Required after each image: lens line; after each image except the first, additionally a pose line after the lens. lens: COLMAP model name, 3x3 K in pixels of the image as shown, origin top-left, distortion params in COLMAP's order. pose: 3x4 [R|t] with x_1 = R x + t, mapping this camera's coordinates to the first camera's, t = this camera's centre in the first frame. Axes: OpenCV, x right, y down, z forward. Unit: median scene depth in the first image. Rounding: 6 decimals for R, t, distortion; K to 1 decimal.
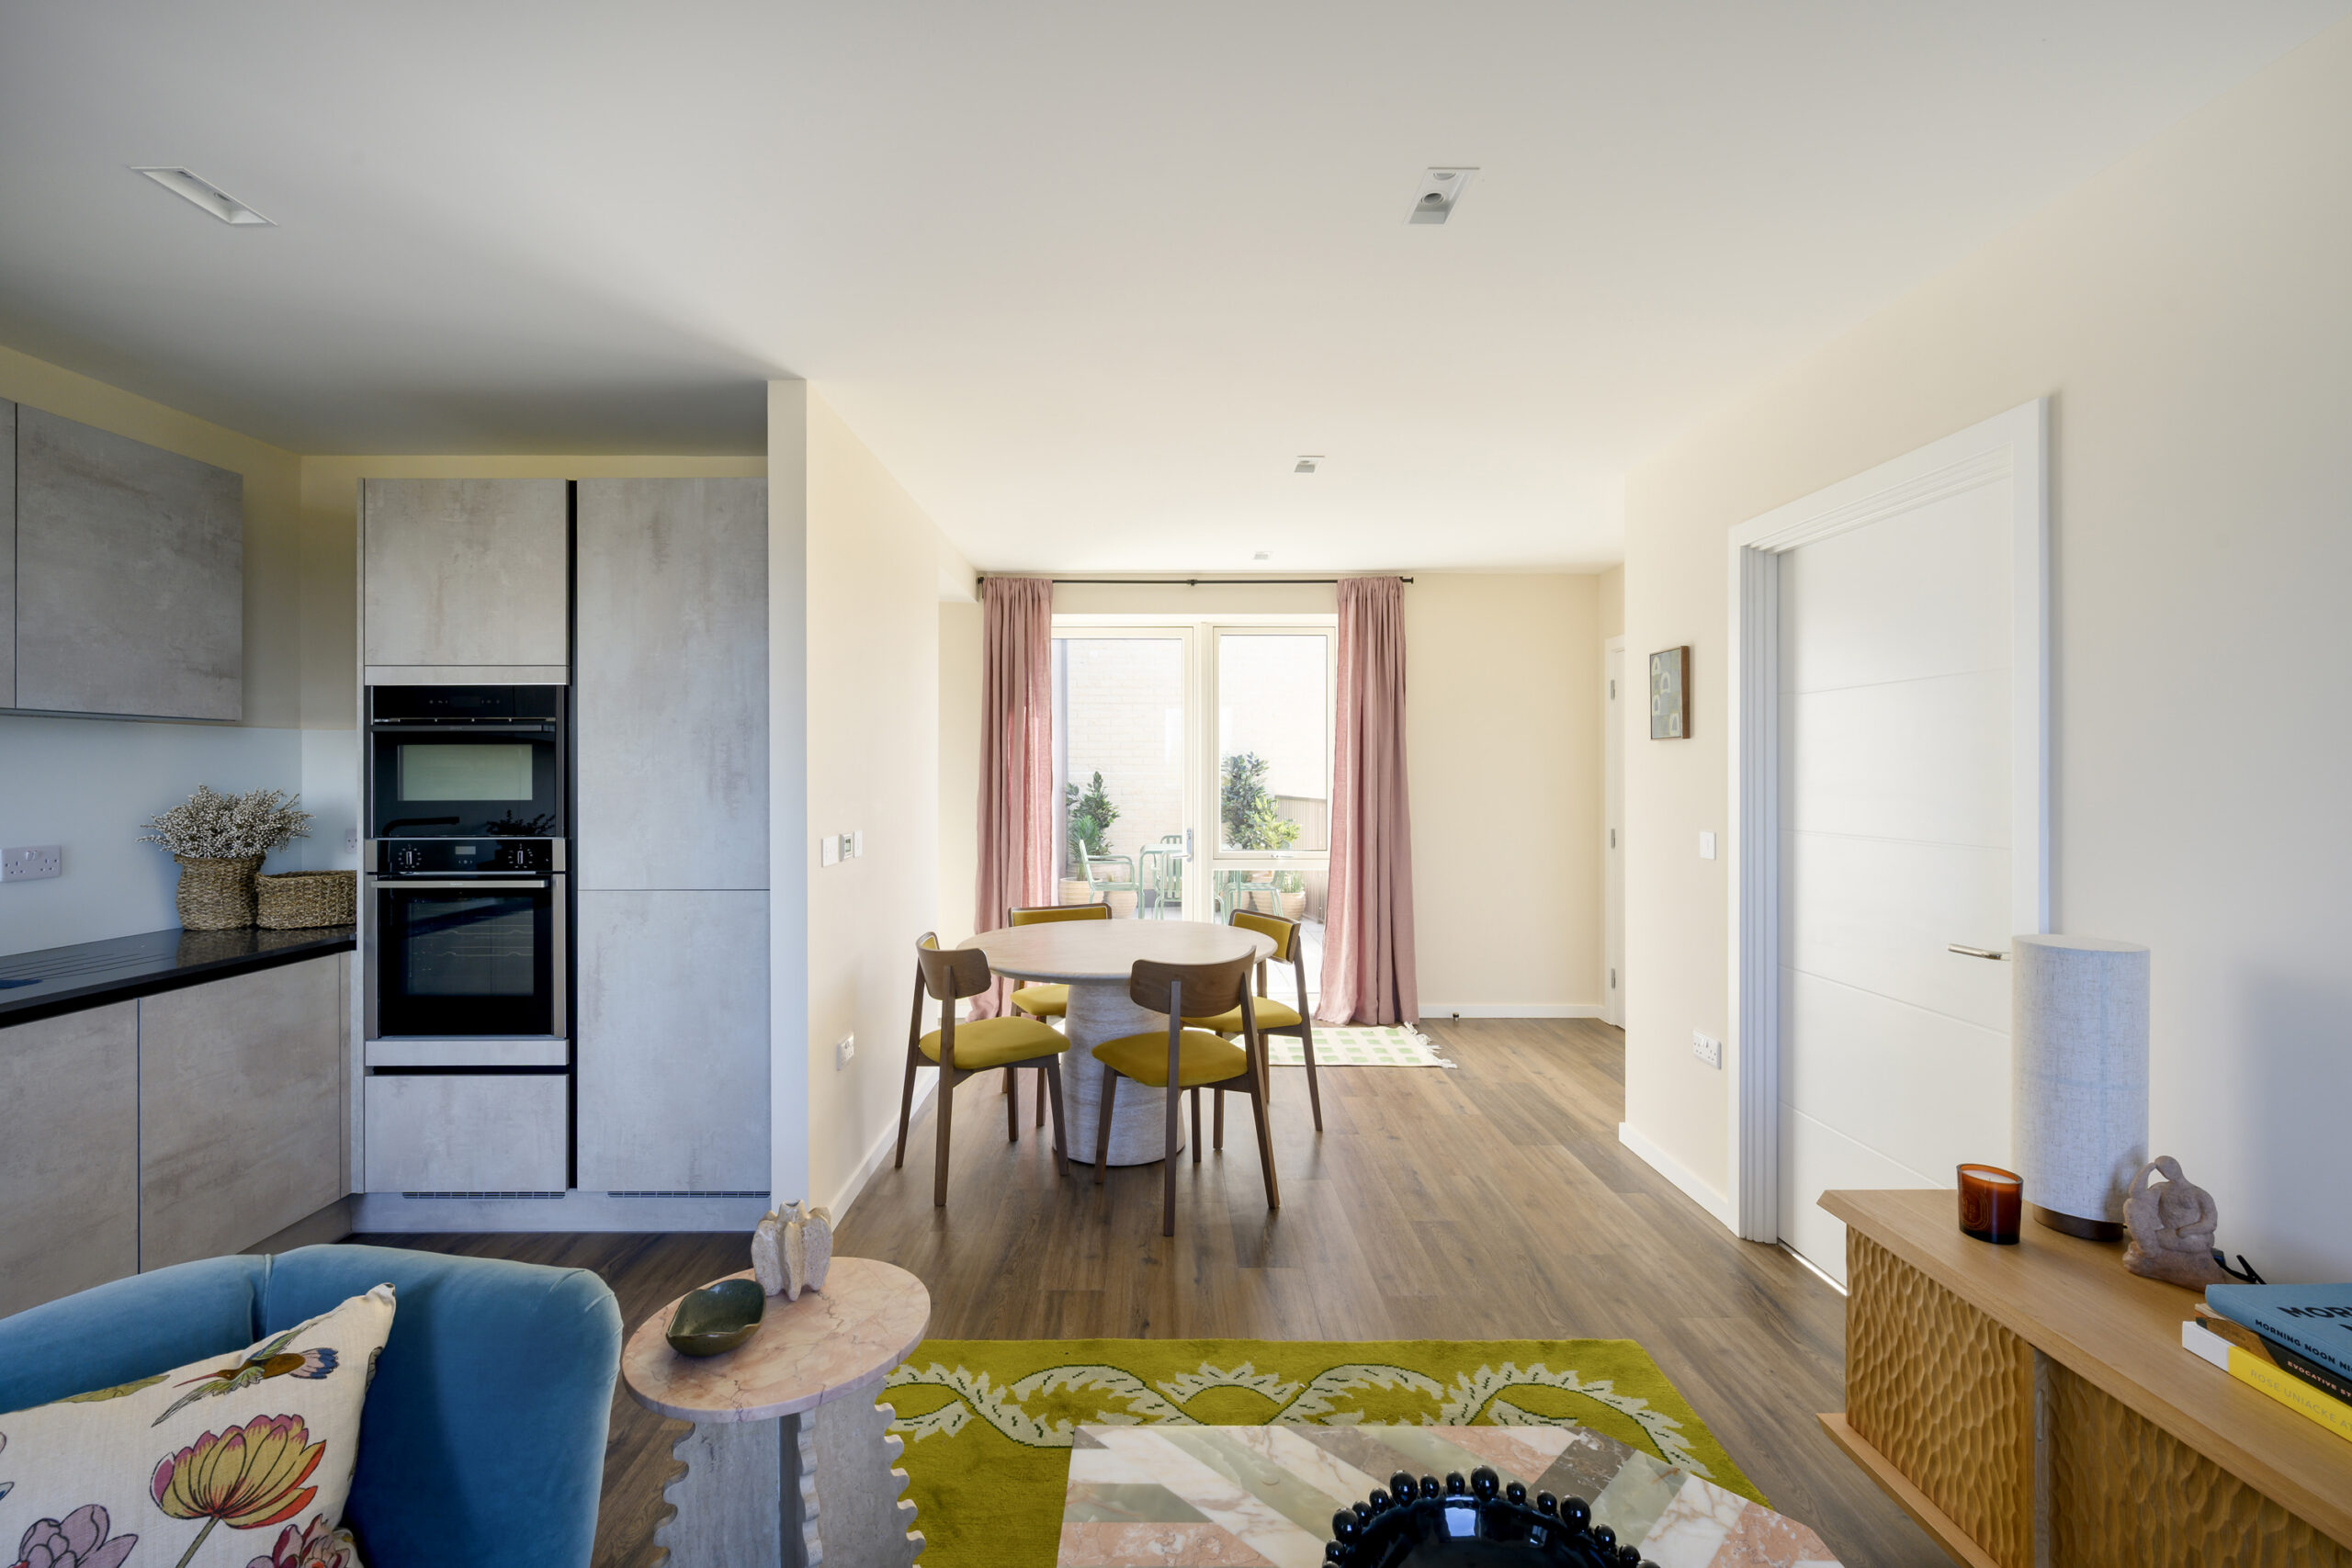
lens RADIAL K [[1022.5, 0, 1153.7], [0, 1022.5, 772.3], [0, 0, 1]] dist [0.003766, 0.000482]
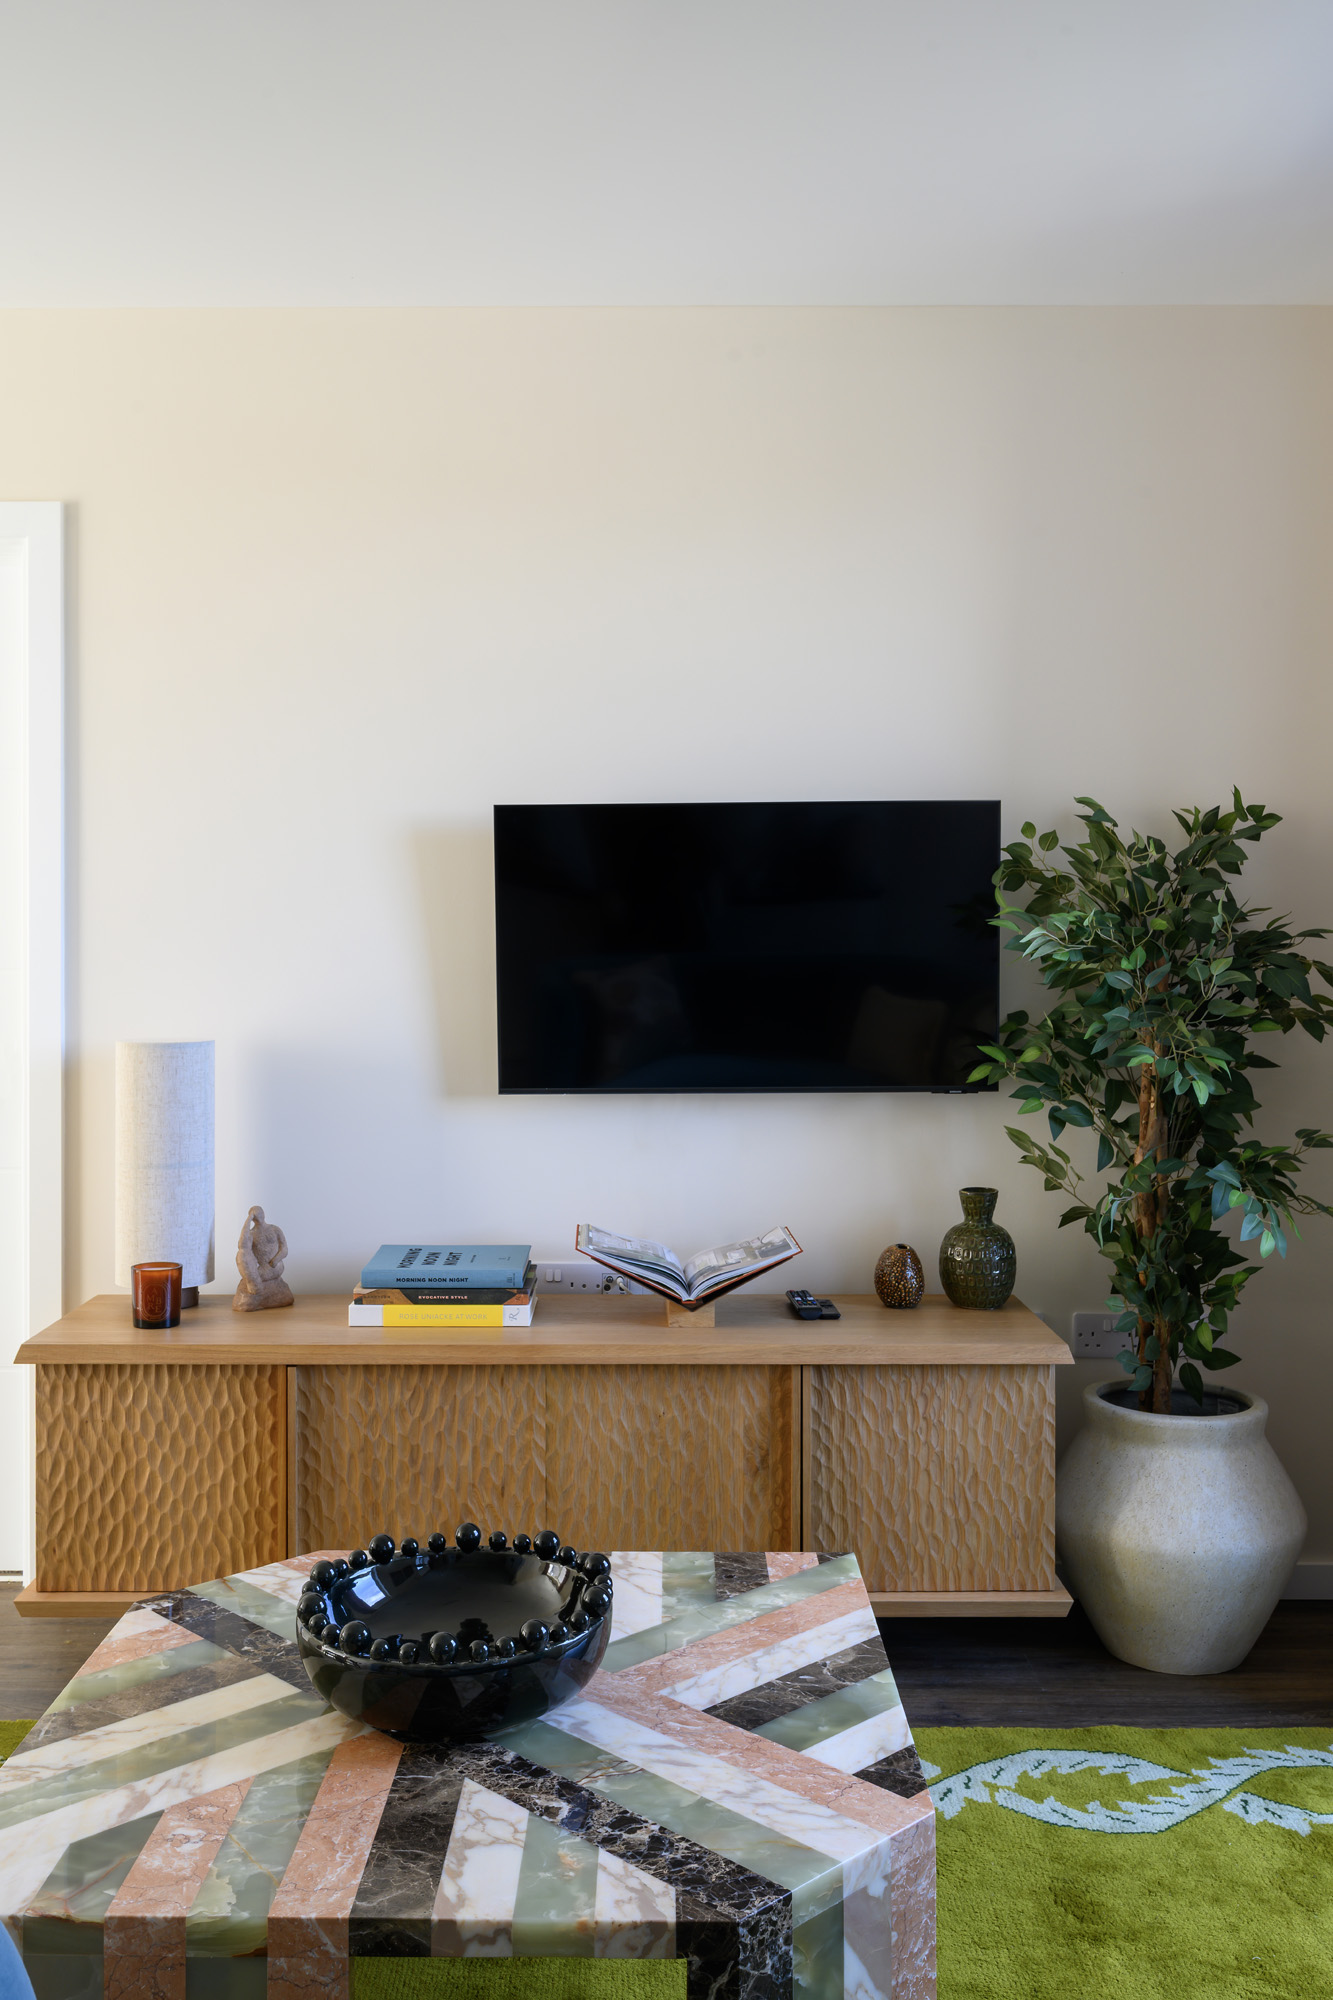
lens RADIAL K [[1800.8, 0, 646.3], [0, 1800.8, 1002.1], [0, 0, 1]] dist [-0.000794, 0.003375]
pose [[0.010450, -0.031122, 0.999461, -0.992858], [0.001004, 0.999515, 0.031113, 0.071366], [-0.999945, 0.000679, 0.010476, 0.495239]]
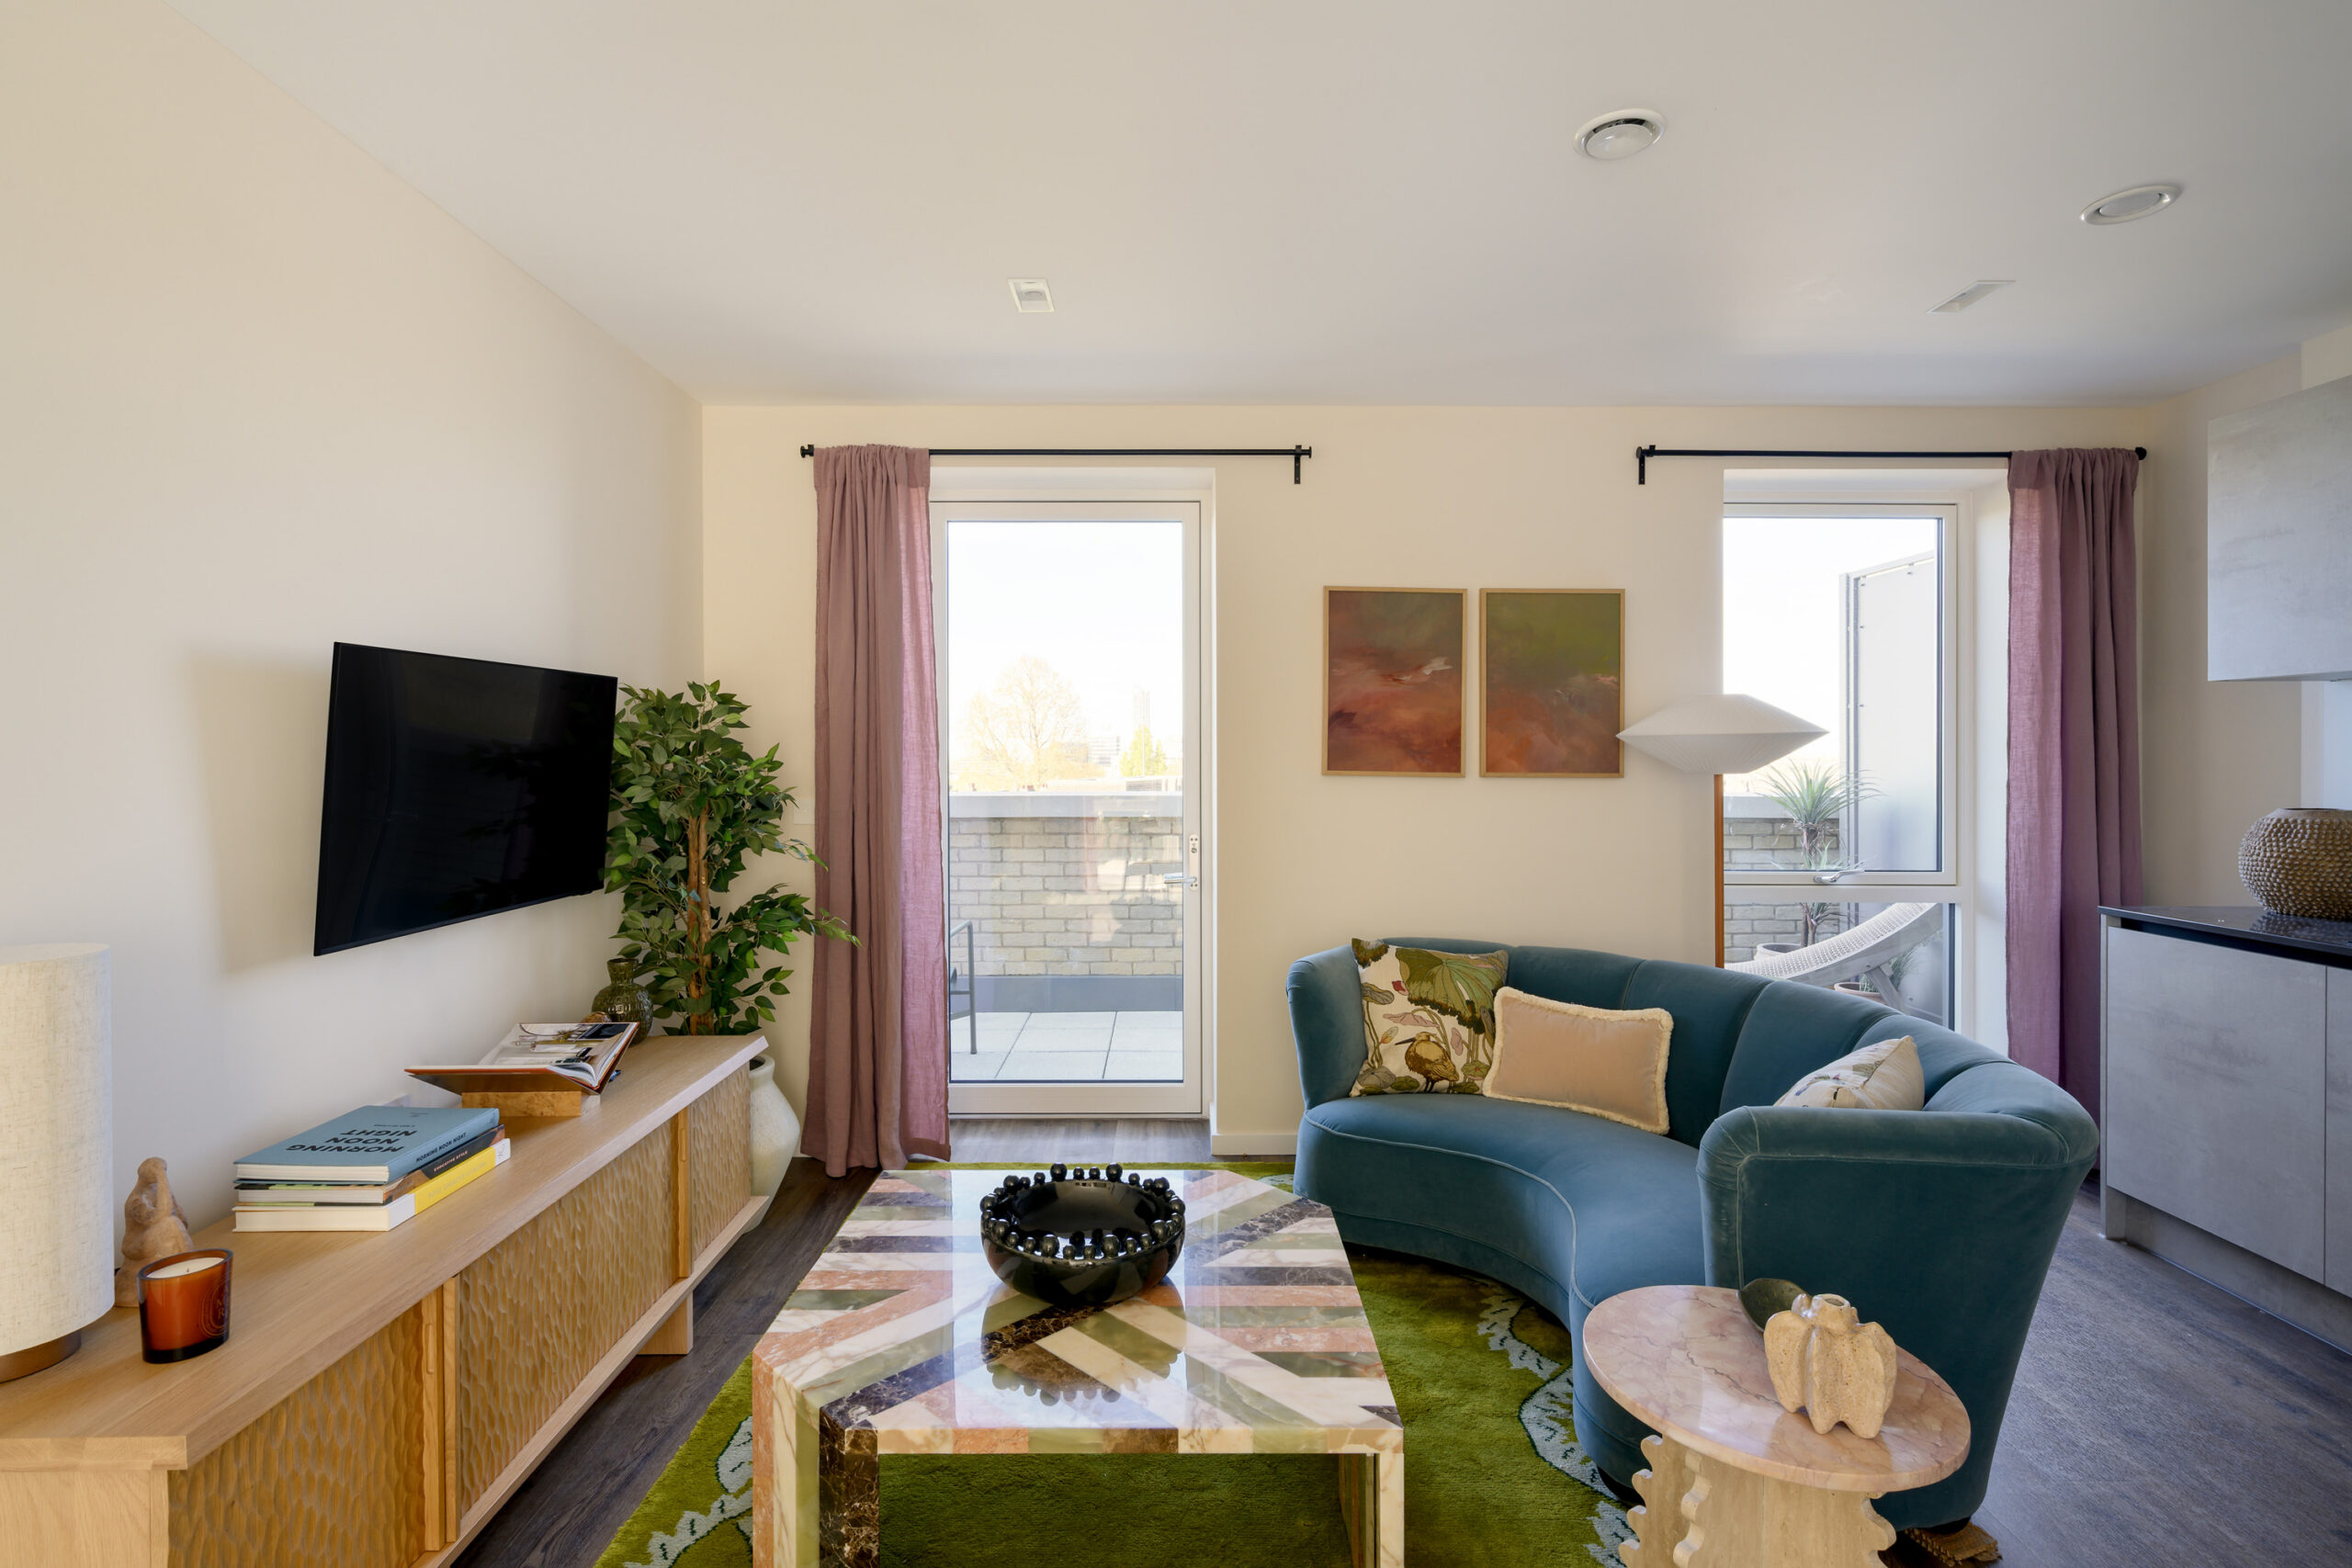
lens RADIAL K [[1141.4, 0, 1174.6], [0, 1141.4, 766.2], [0, 0, 1]] dist [-0.000101, -0.000609]
pose [[-0.999999, 0.000119, 0.001286, 0.114620], [0.000136, 0.999911, 0.013340, 0.028667], [-0.001285, 0.013340, -0.999910, 1.825382]]
